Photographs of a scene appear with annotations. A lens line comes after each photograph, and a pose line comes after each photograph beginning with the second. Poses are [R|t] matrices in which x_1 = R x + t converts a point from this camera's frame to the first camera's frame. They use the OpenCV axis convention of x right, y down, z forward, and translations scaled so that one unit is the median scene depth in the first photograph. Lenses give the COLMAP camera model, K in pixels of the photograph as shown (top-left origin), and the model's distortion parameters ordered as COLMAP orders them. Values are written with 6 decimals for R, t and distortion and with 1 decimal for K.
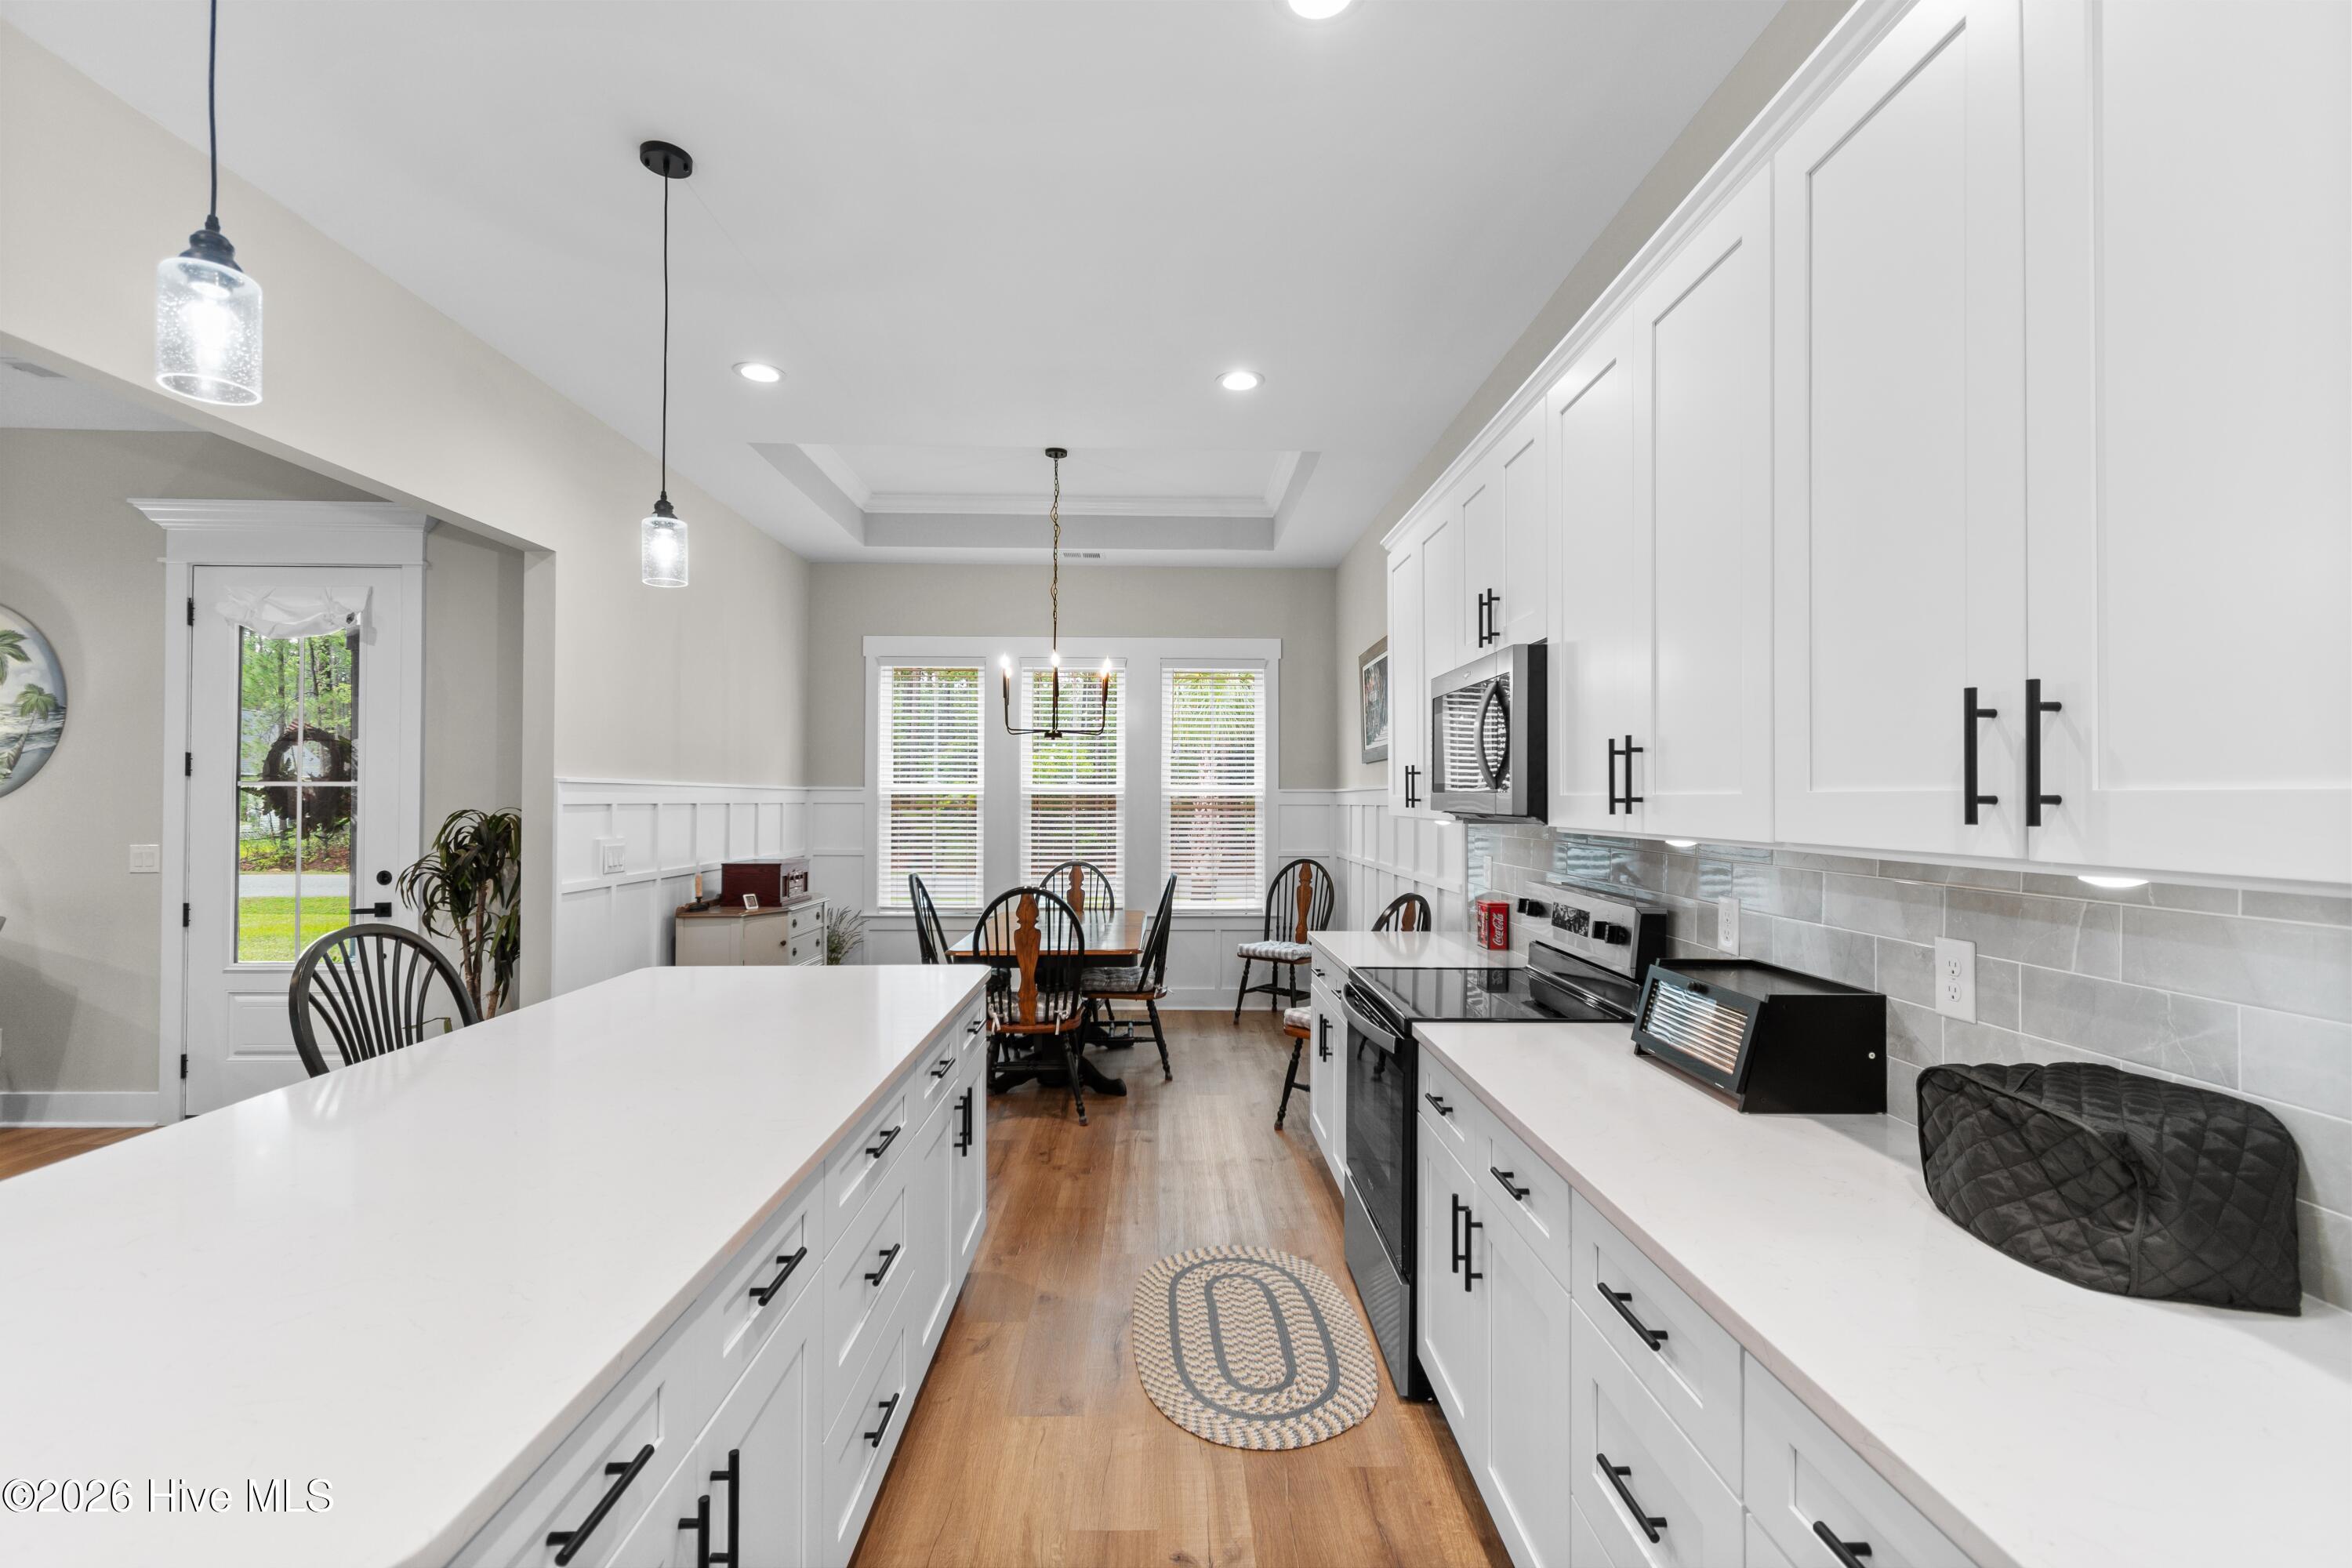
lens RADIAL K [[1030.8, 0, 1185.3], [0, 1030.8, 782.9], [0, 0, 1]] dist [-0.010174, 0.000963]
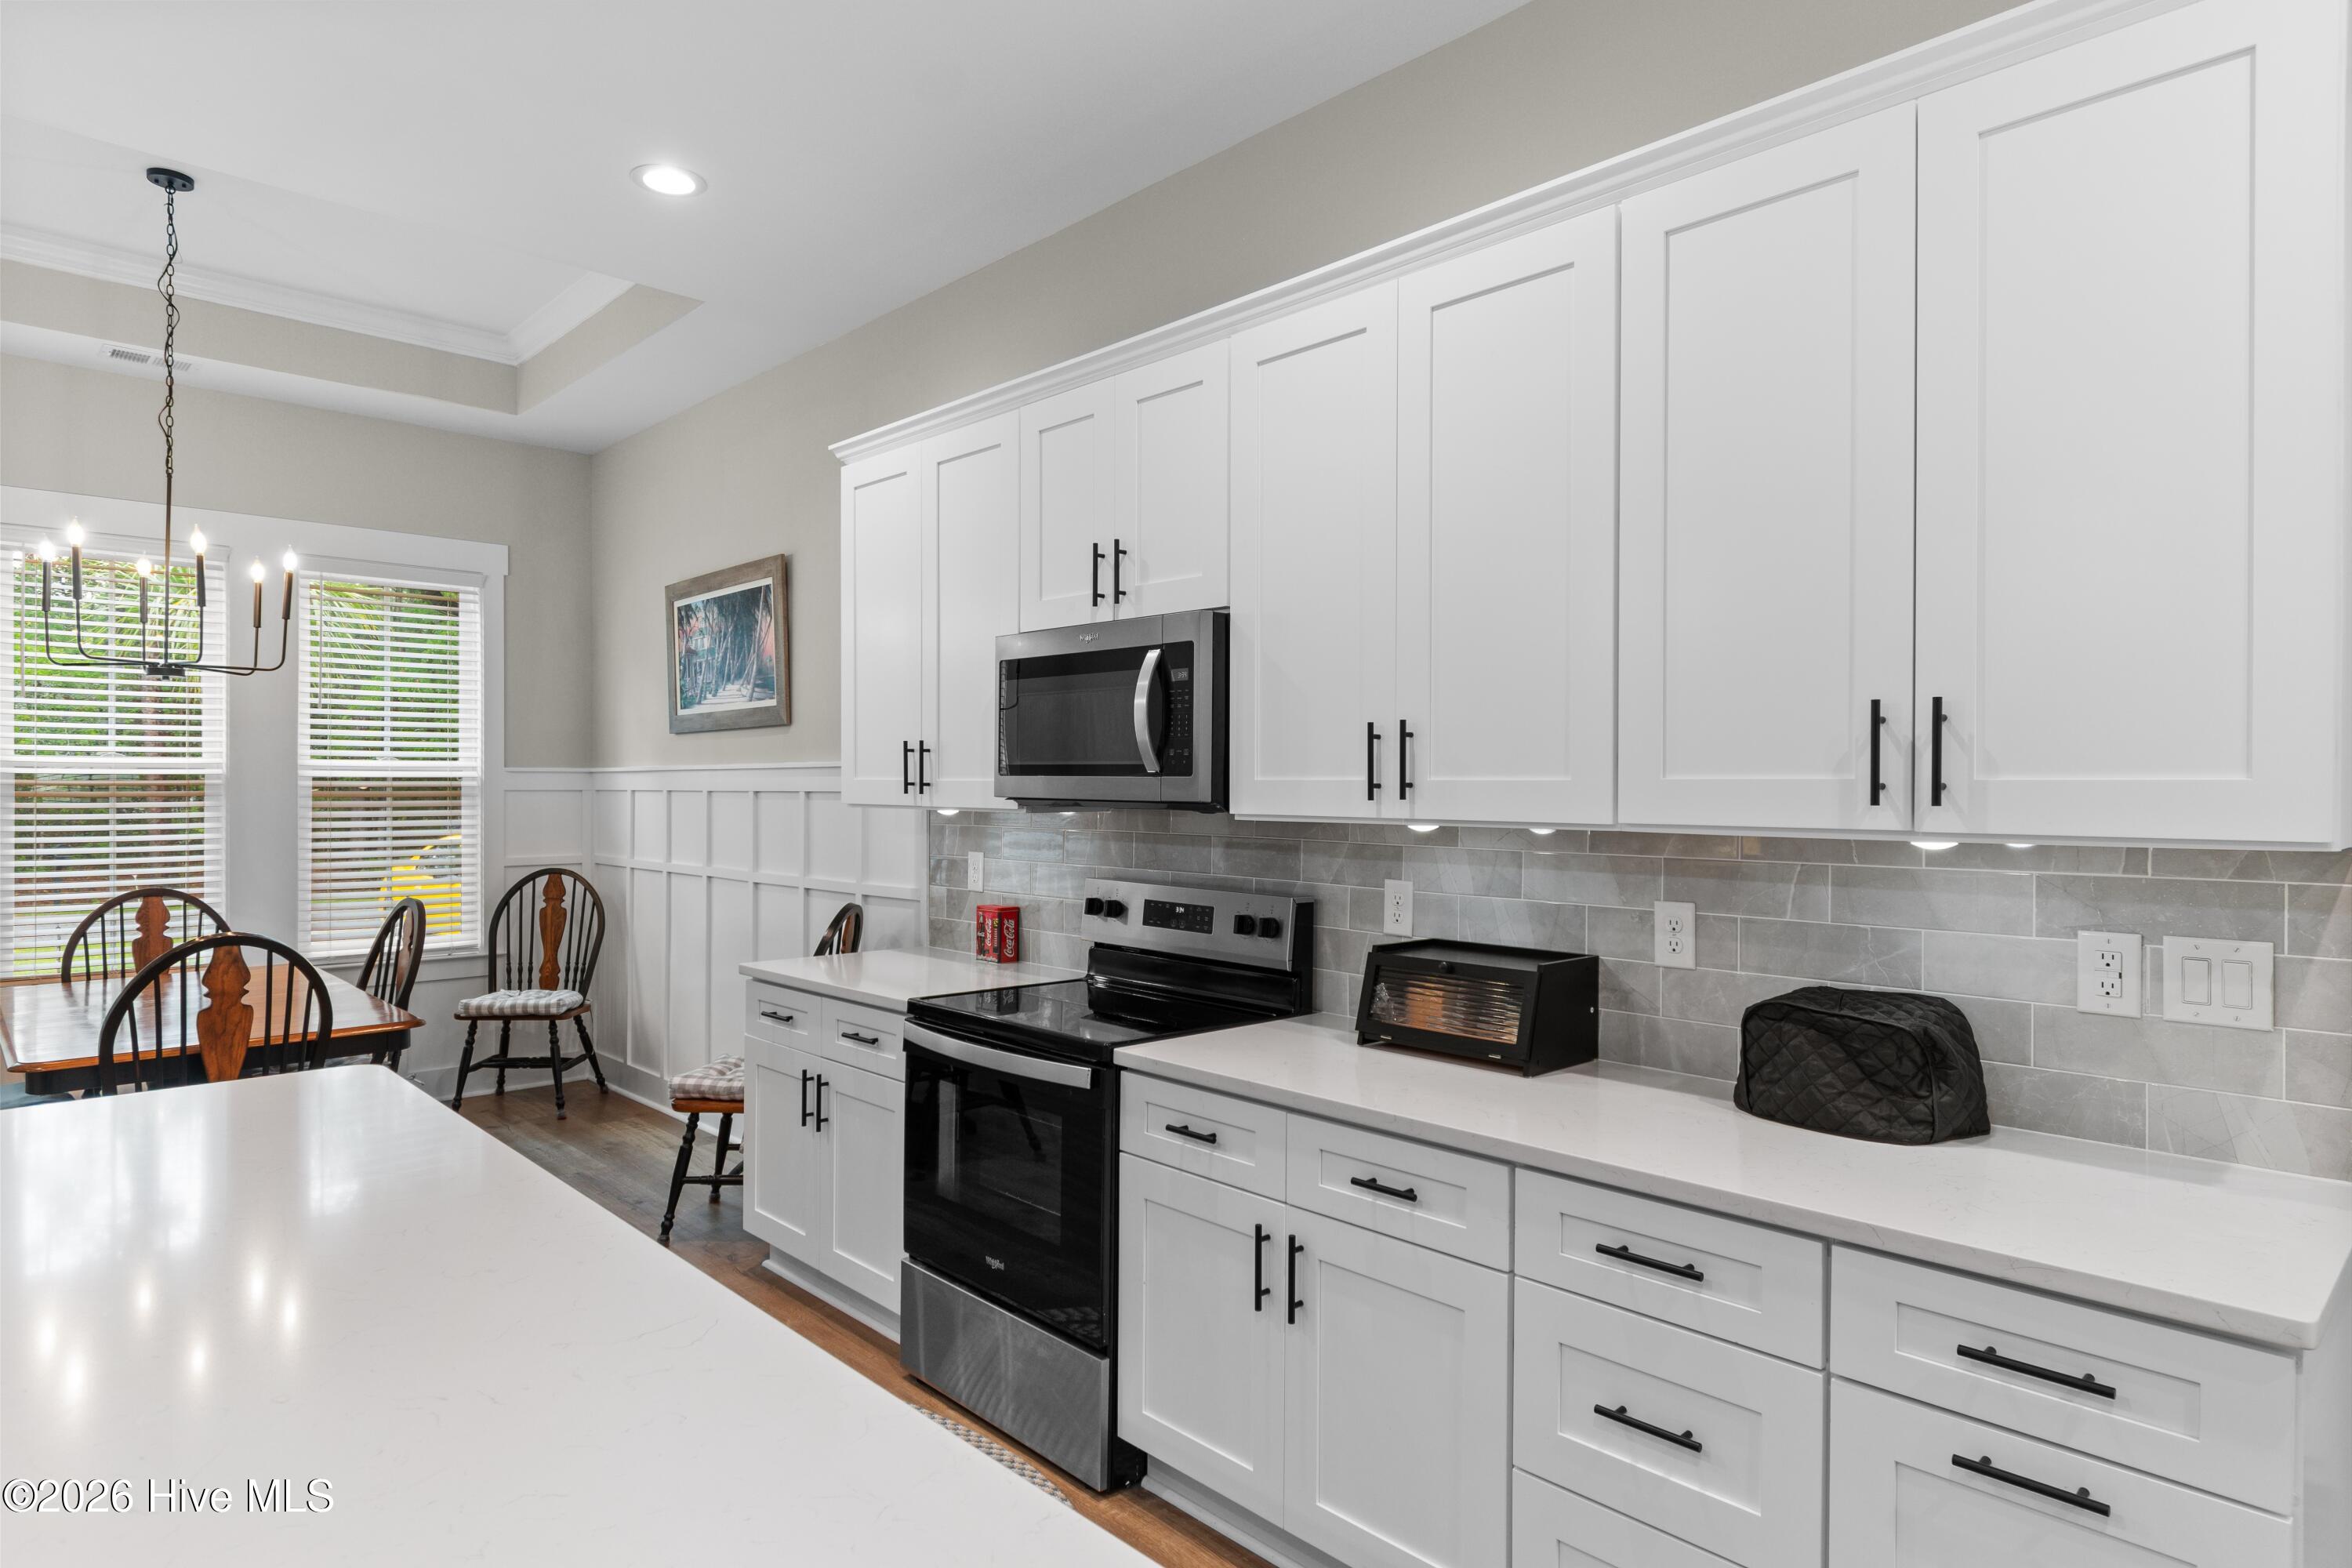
lens RADIAL K [[1316.0, 0, 1186.1], [0, 1316.0, 785.5], [0, 0, 1]] dist [-0.000843, -0.001483]
pose [[0.741658, -0.002128, 0.670775, -0.440824], [-0.010842, 0.999826, 0.015160, -0.000097], [-0.670691, -0.018517, 0.741506, 0.155111]]
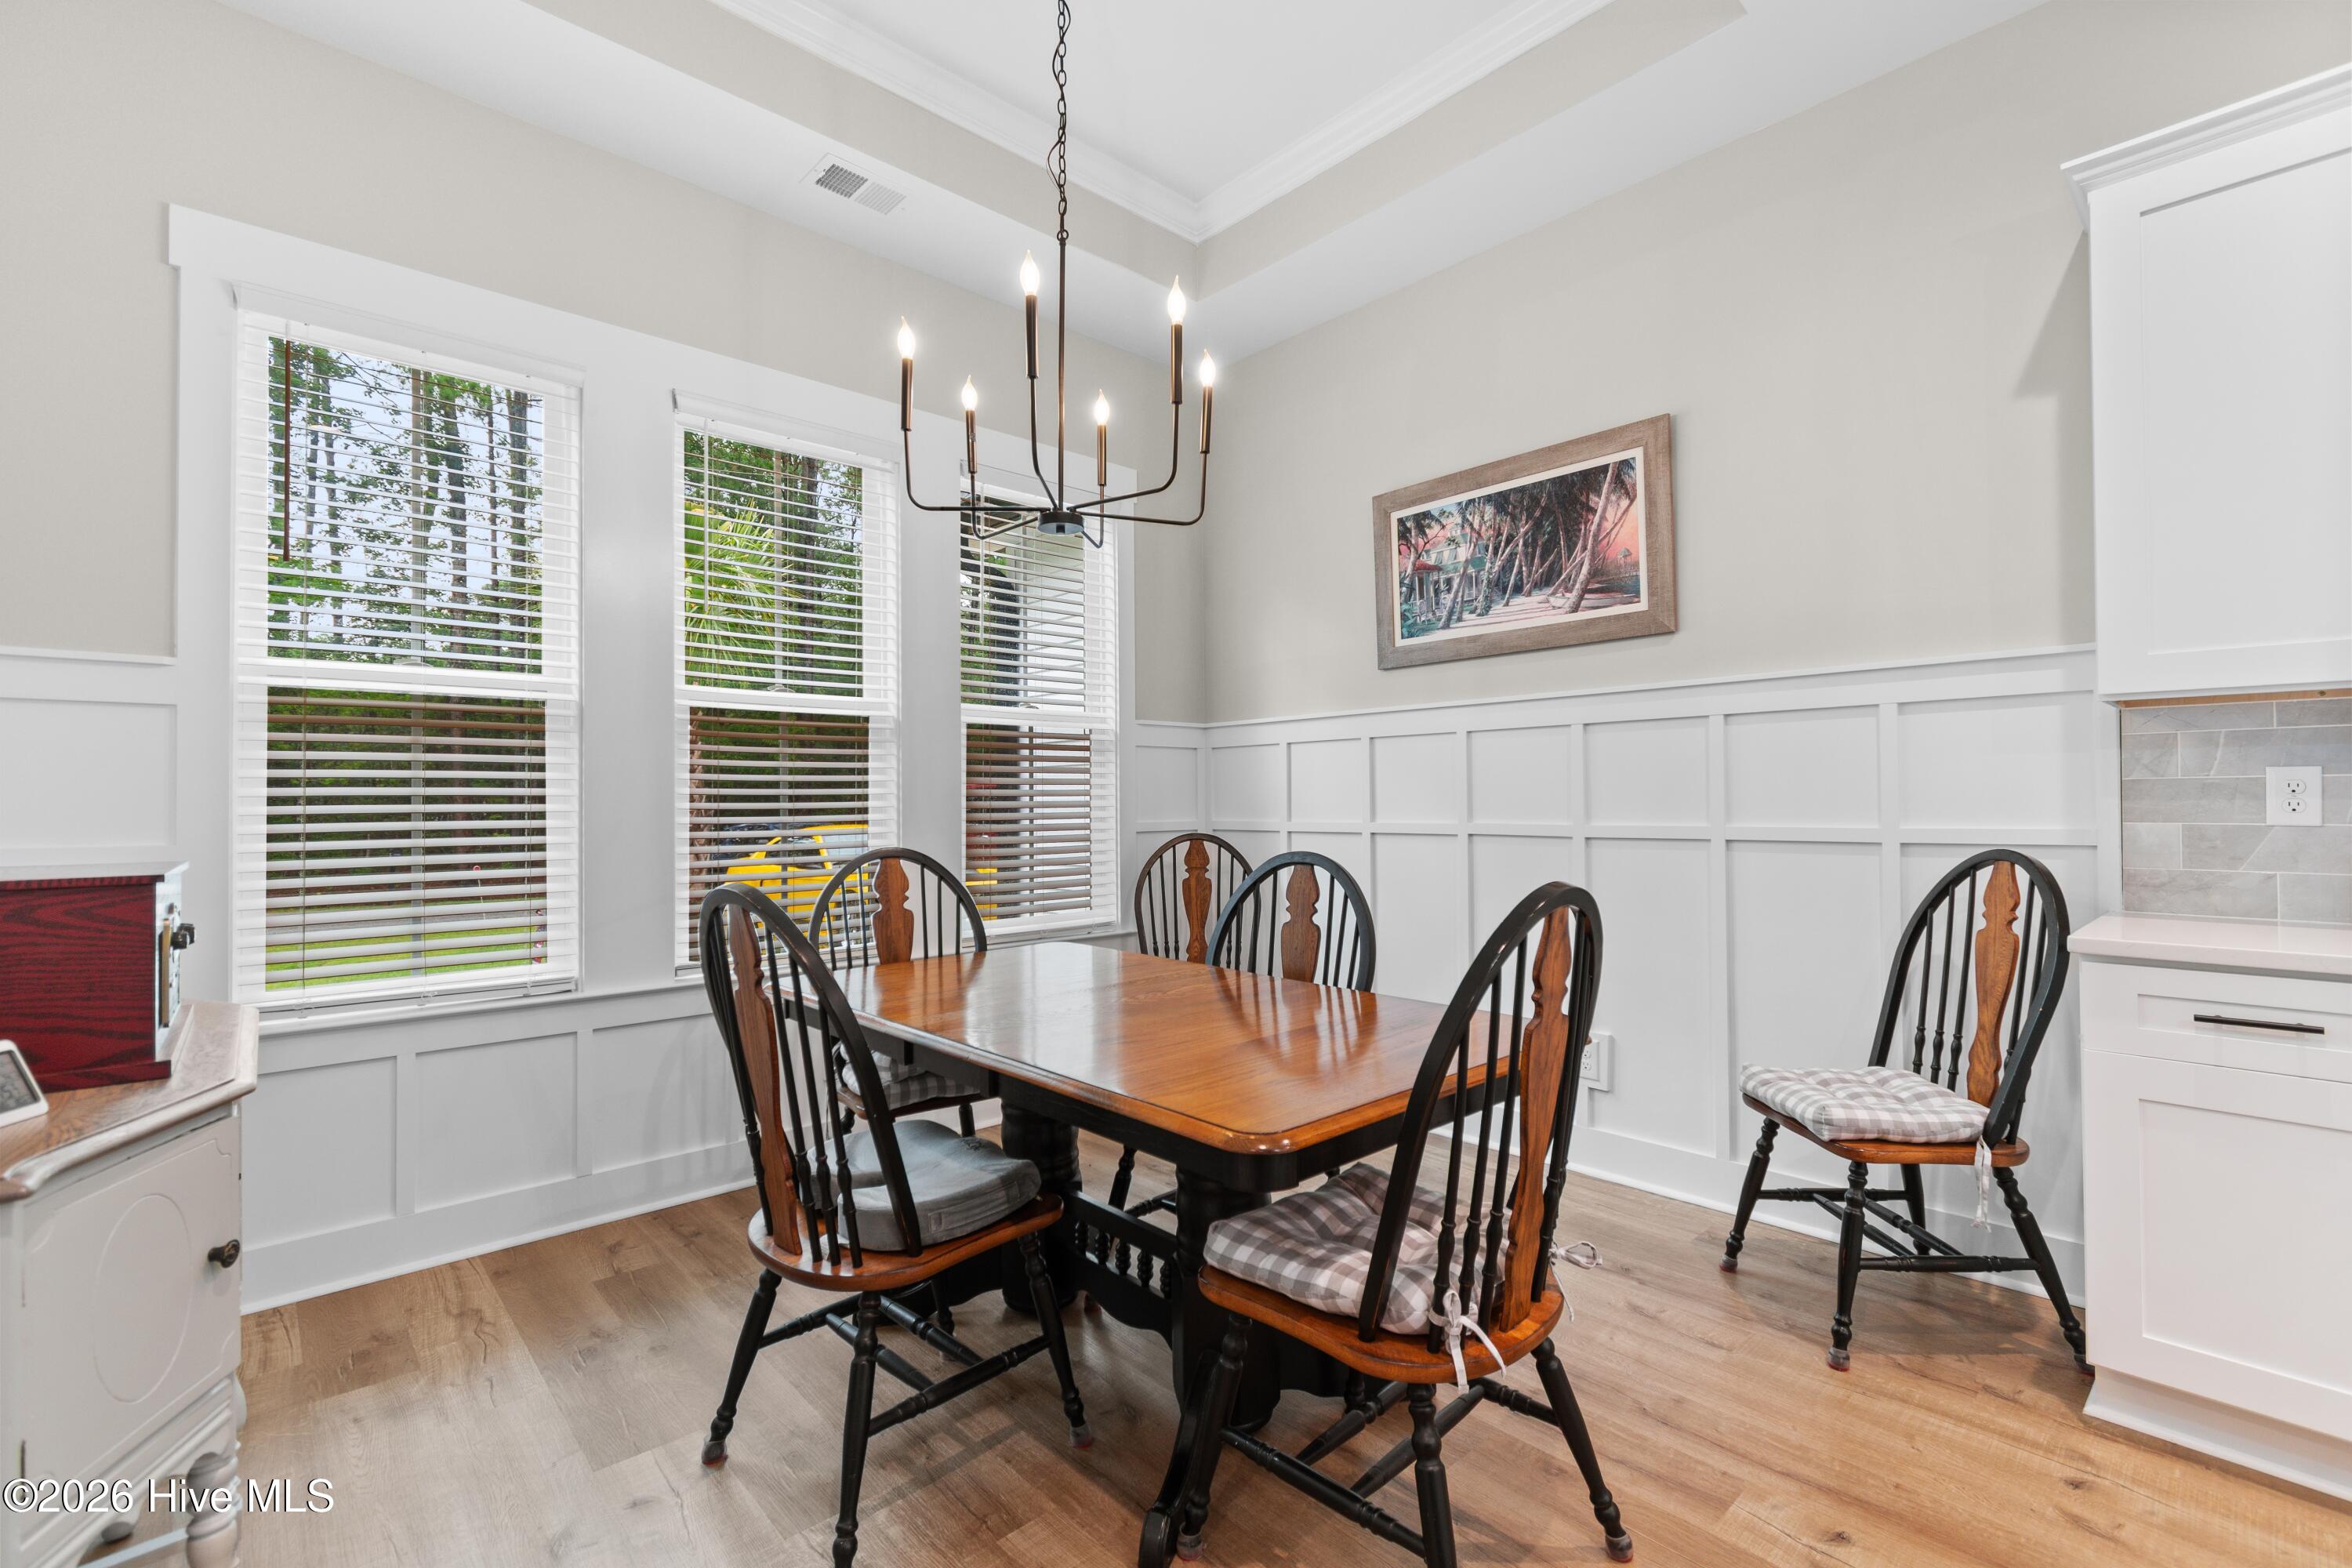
lens RADIAL K [[1030.8, 0, 1172.5], [0, 1030.8, 784.3], [0, 0, 1]] dist [-0.010174, 0.000963]
pose [[0.755801, 0.003662, 0.654791, -0.793684], [-0.002143, 0.999993, -0.003118, 0.127510], [-0.654798, 0.000953, 0.755804, 1.493551]]
